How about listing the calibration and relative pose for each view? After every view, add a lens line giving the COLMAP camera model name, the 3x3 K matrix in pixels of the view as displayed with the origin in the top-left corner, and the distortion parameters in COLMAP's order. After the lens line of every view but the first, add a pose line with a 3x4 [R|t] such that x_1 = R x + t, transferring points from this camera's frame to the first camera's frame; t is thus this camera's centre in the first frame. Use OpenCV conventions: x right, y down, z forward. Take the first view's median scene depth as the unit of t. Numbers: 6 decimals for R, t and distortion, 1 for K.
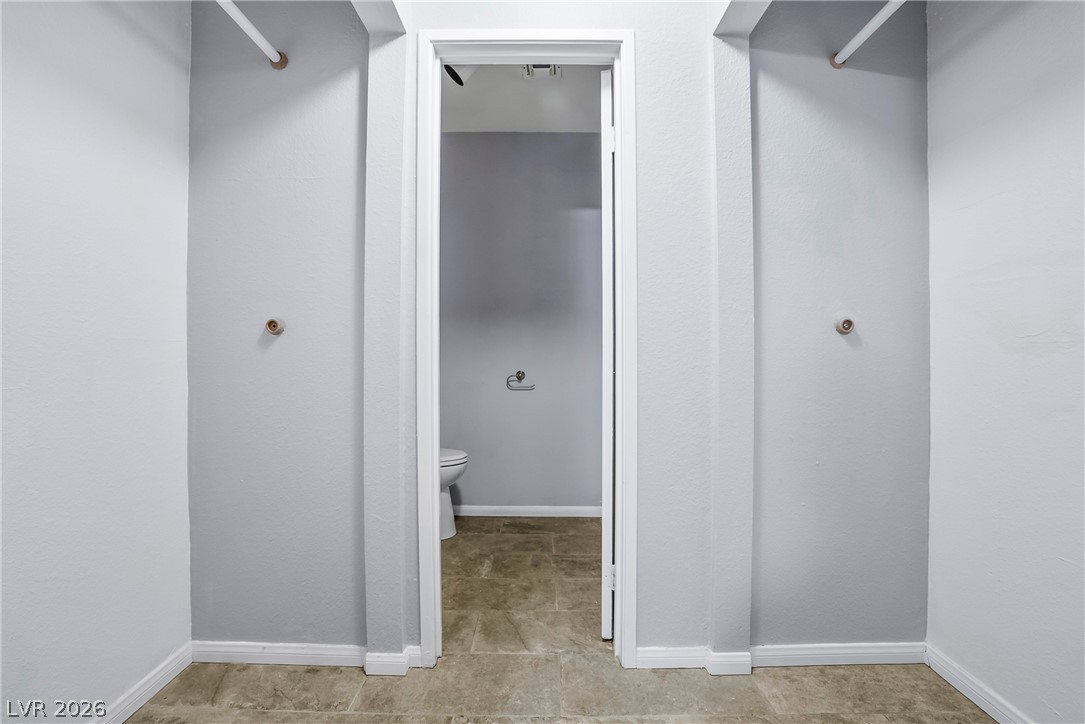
lens RADIAL K [[516.6, 0, 540.3], [0, 516.6, 358.7], [0, 0, 1]] dist [-0.073064, 0.027766]
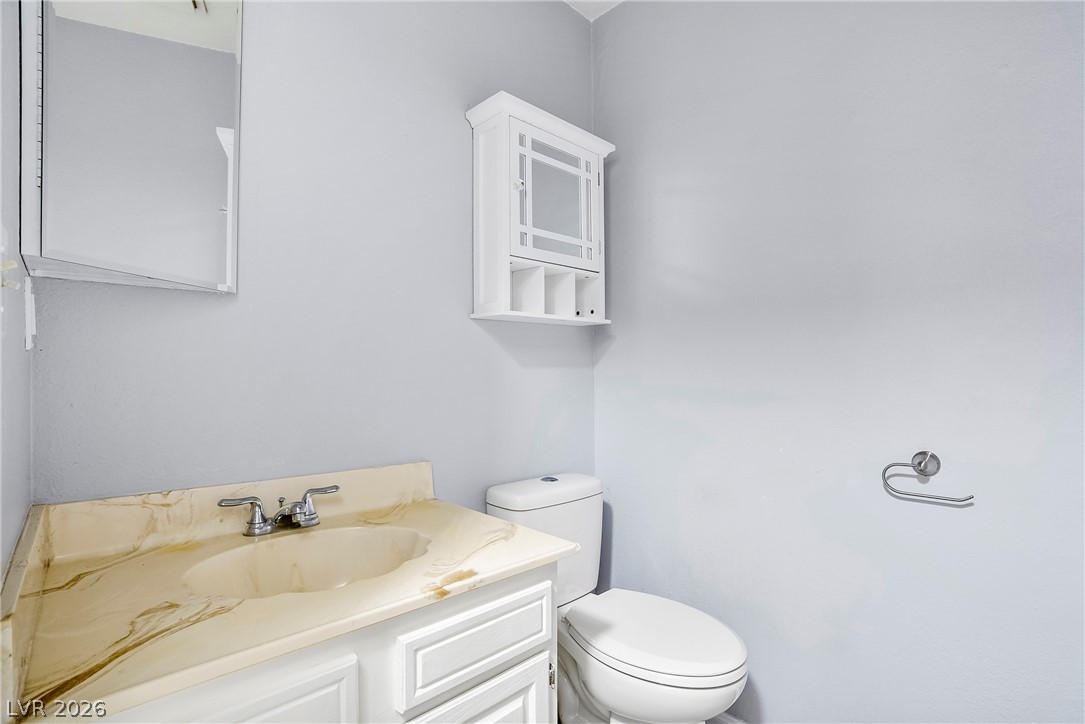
lens RADIAL K [[516.6, 0, 540.3], [0, 516.6, 358.7], [0, 0, 1]] dist [-0.073064, 0.027766]
pose [[0.693186, -0.006533, -0.720729, 0.047860], [0.004880, 0.999979, -0.004371, -0.070259], [0.720742, -0.000487, 0.693203, 0.894666]]
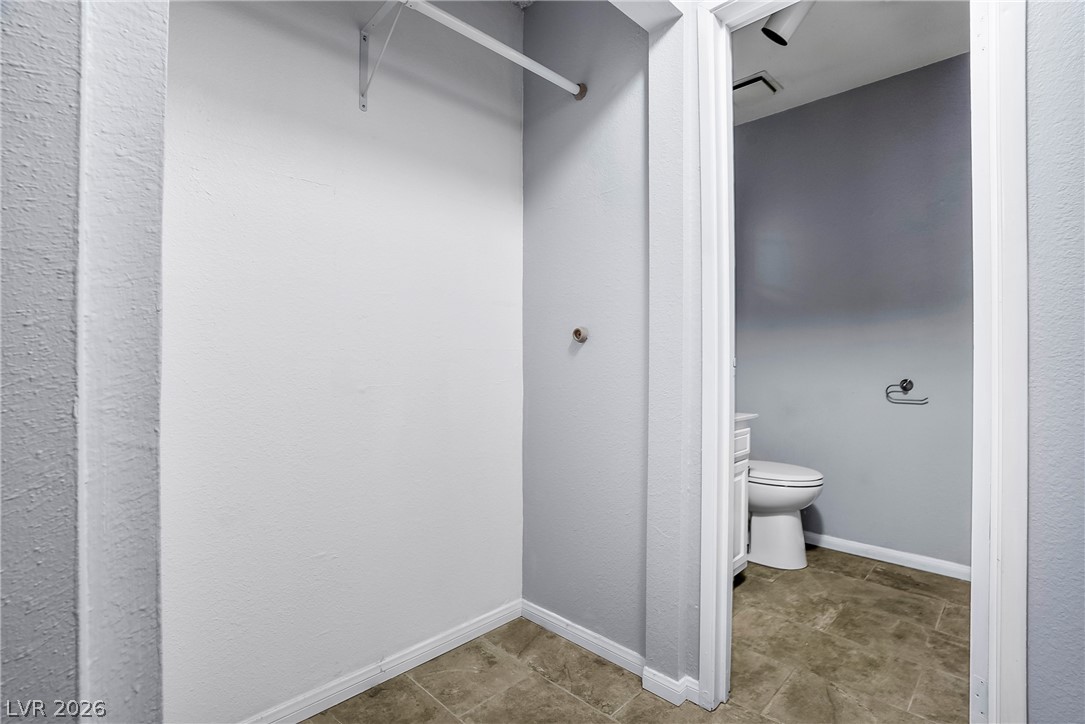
lens RADIAL K [[507.1, 0, 541.8], [0, 507.1, 359.2], [0, 0, 1]] dist [-0.070671, 0.026157]
pose [[0.711246, -0.001367, -0.702942, 0.150348], [-0.000546, 0.999997, -0.002496, -0.006978], [0.702943, 0.002159, 0.711243, 0.138152]]
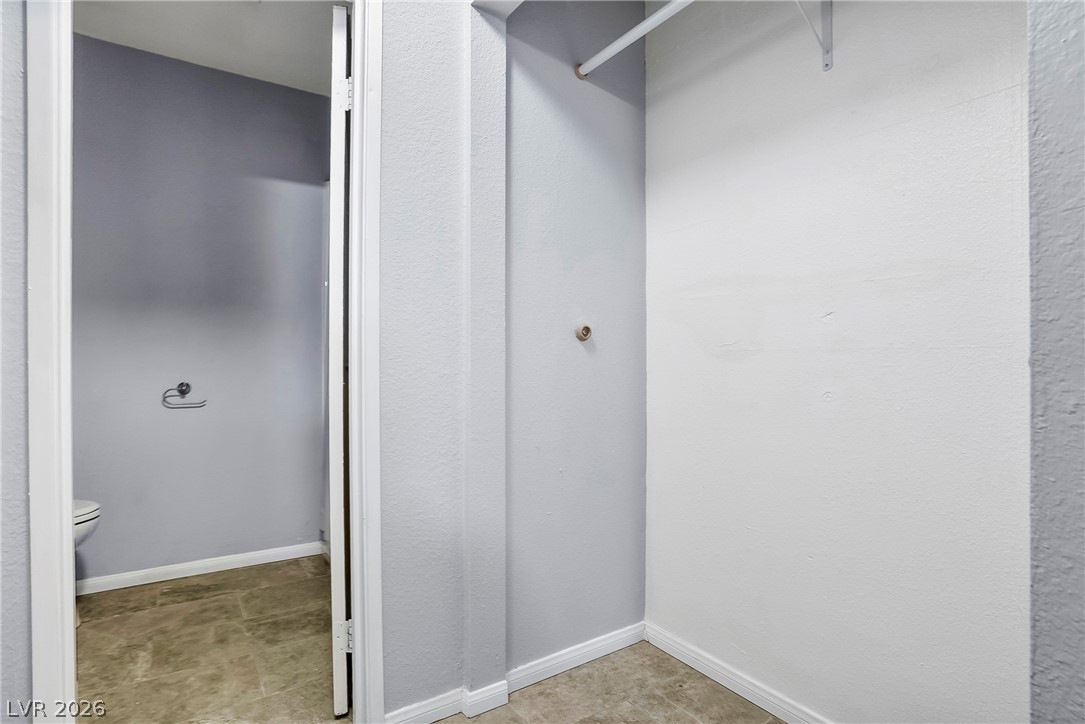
lens RADIAL K [[546.6, 0, 542.5], [0, 546.6, 362.0], [0, 0, 1]] dist [-0.064806, 0.027456]
pose [[0.827352, -0.004302, 0.561667, -0.067965], [0.005643, 0.999984, -0.000652, -0.004255], [-0.561655, 0.003709, 0.827363, 0.106674]]
